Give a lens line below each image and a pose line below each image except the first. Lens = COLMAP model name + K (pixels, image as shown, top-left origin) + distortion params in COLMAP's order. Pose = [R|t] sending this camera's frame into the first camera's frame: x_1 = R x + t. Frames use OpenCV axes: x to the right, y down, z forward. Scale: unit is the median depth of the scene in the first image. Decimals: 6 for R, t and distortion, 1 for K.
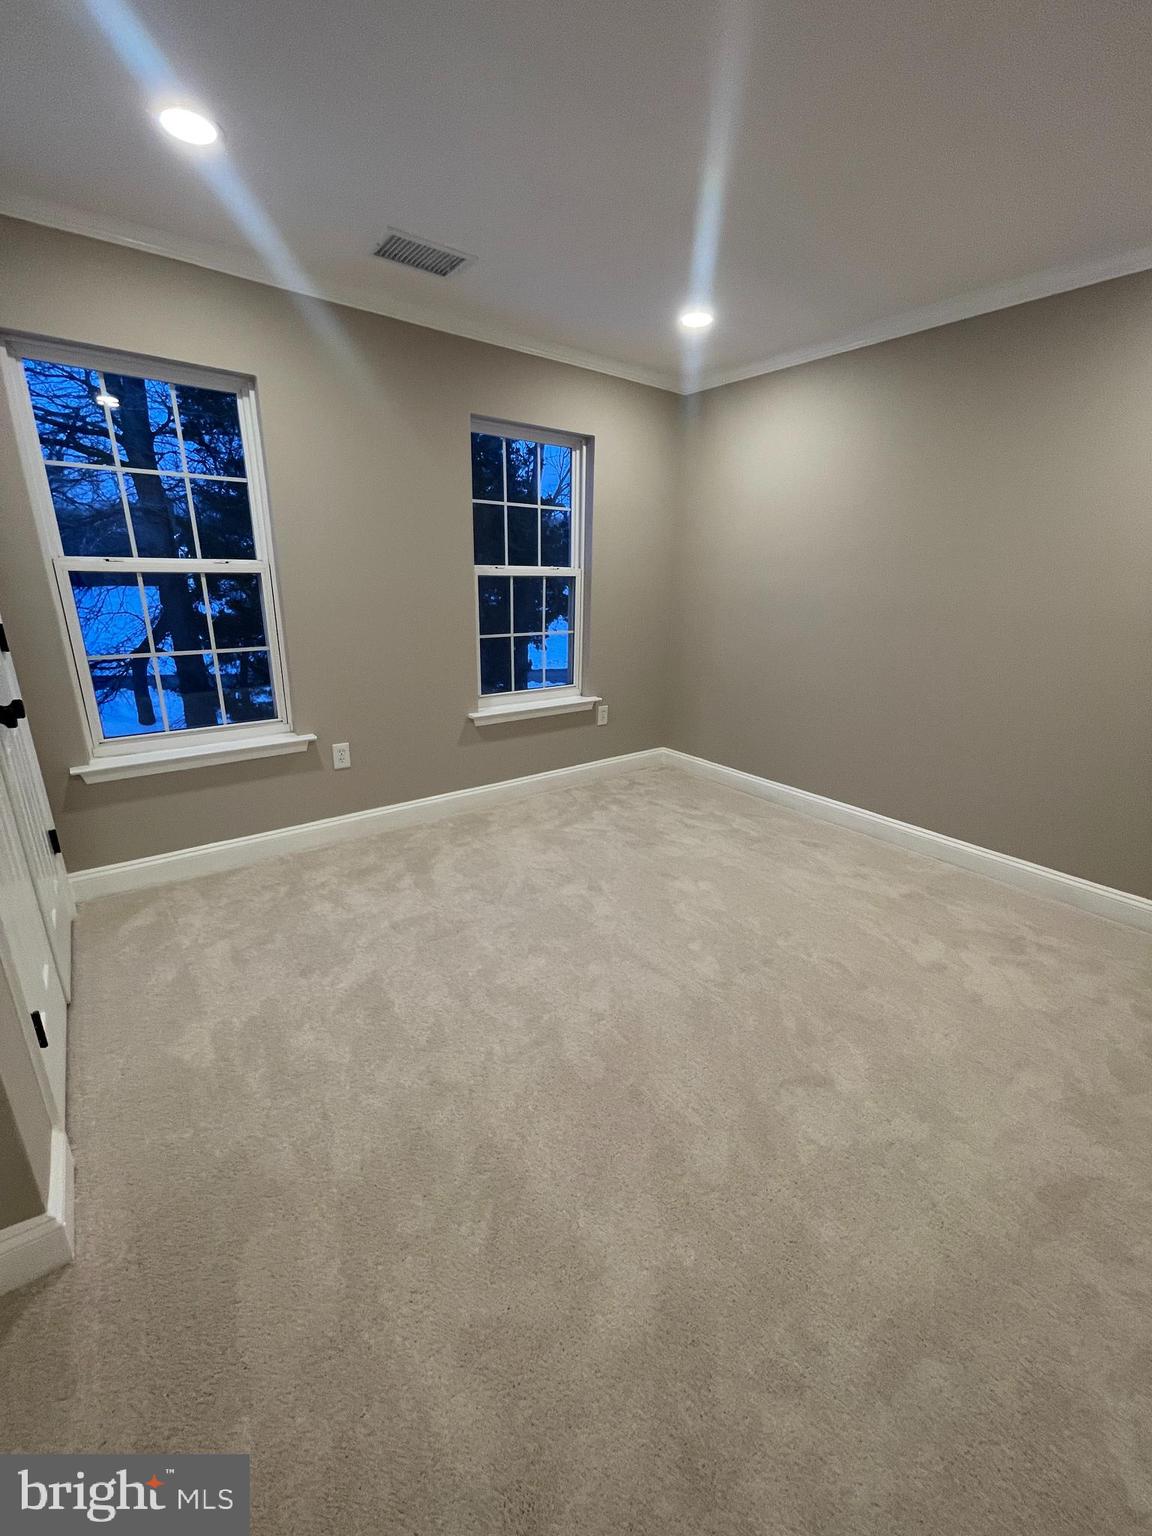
lens RADIAL K [[621.5, 0, 581.2], [0, 621.5, 771.3], [0, 0, 1]] dist [-0.001952, -0.000575]
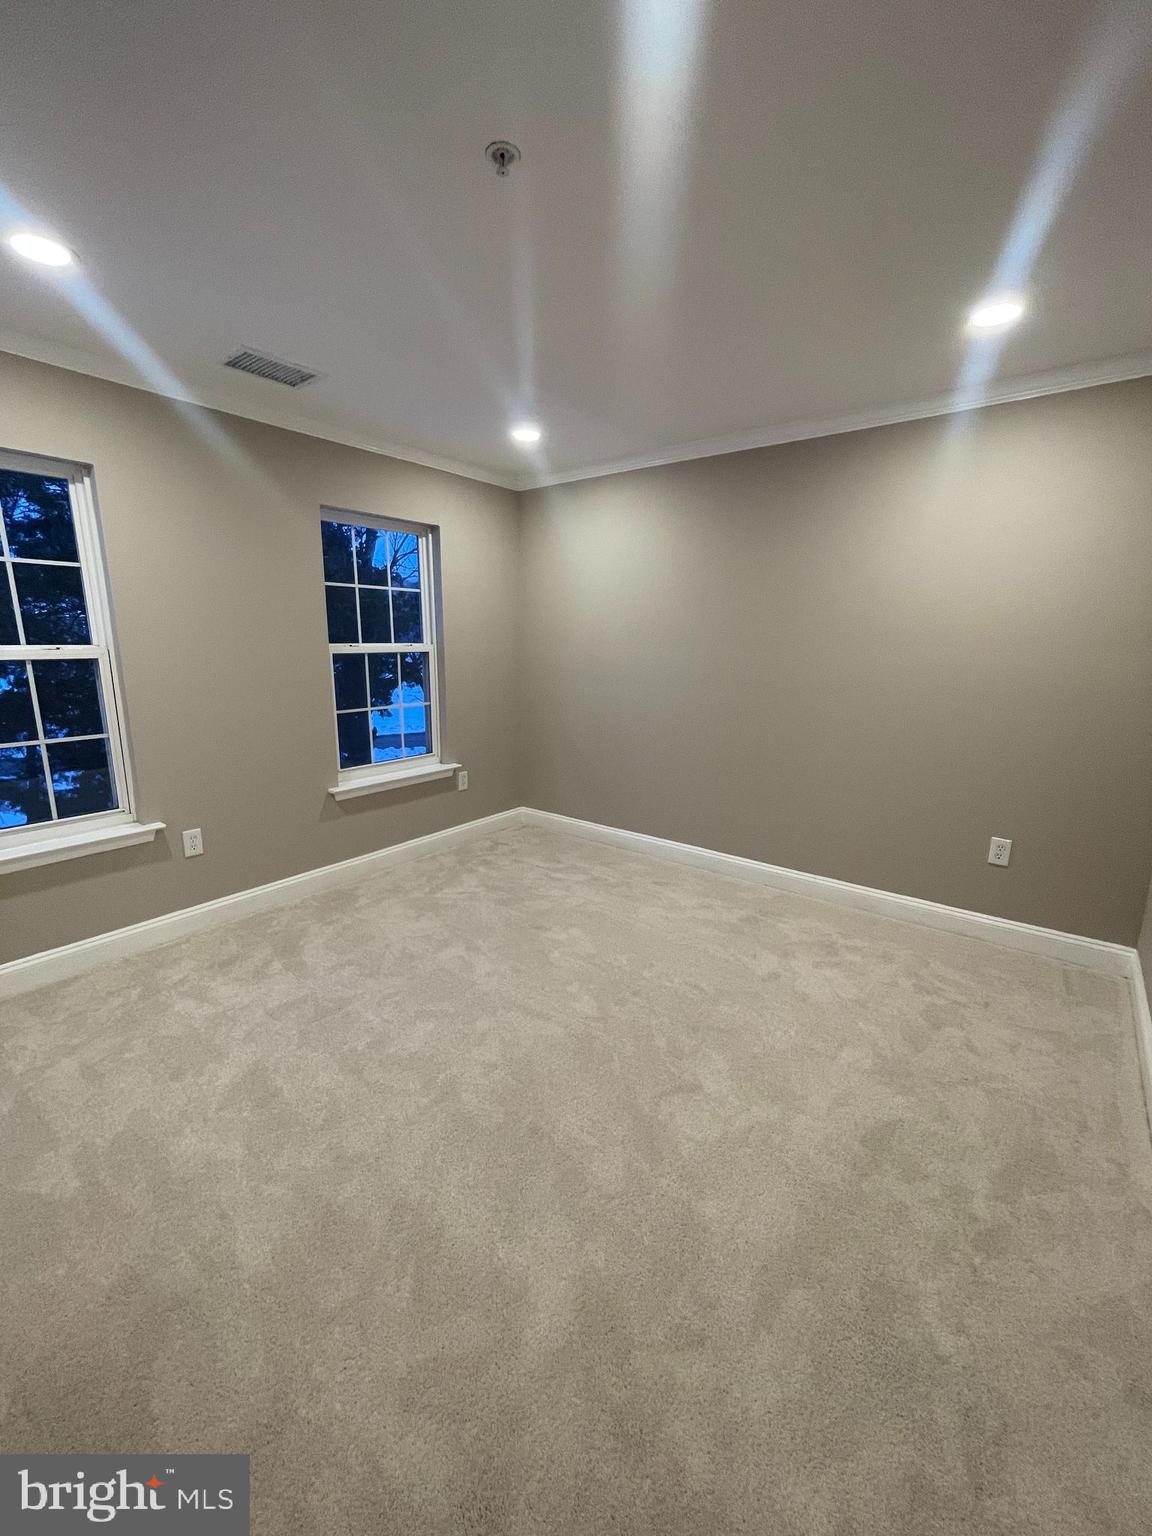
lens RADIAL K [[621.5, 0, 587.4], [0, 621.5, 762.4], [0, 0, 1]] dist [-0.001952, -0.000575]
pose [[0.965969, -0.058085, 0.252051, -0.044134], [0.084962, 0.991643, -0.097086, -0.003494], [-0.244305, 0.115197, 0.962832, -0.102421]]
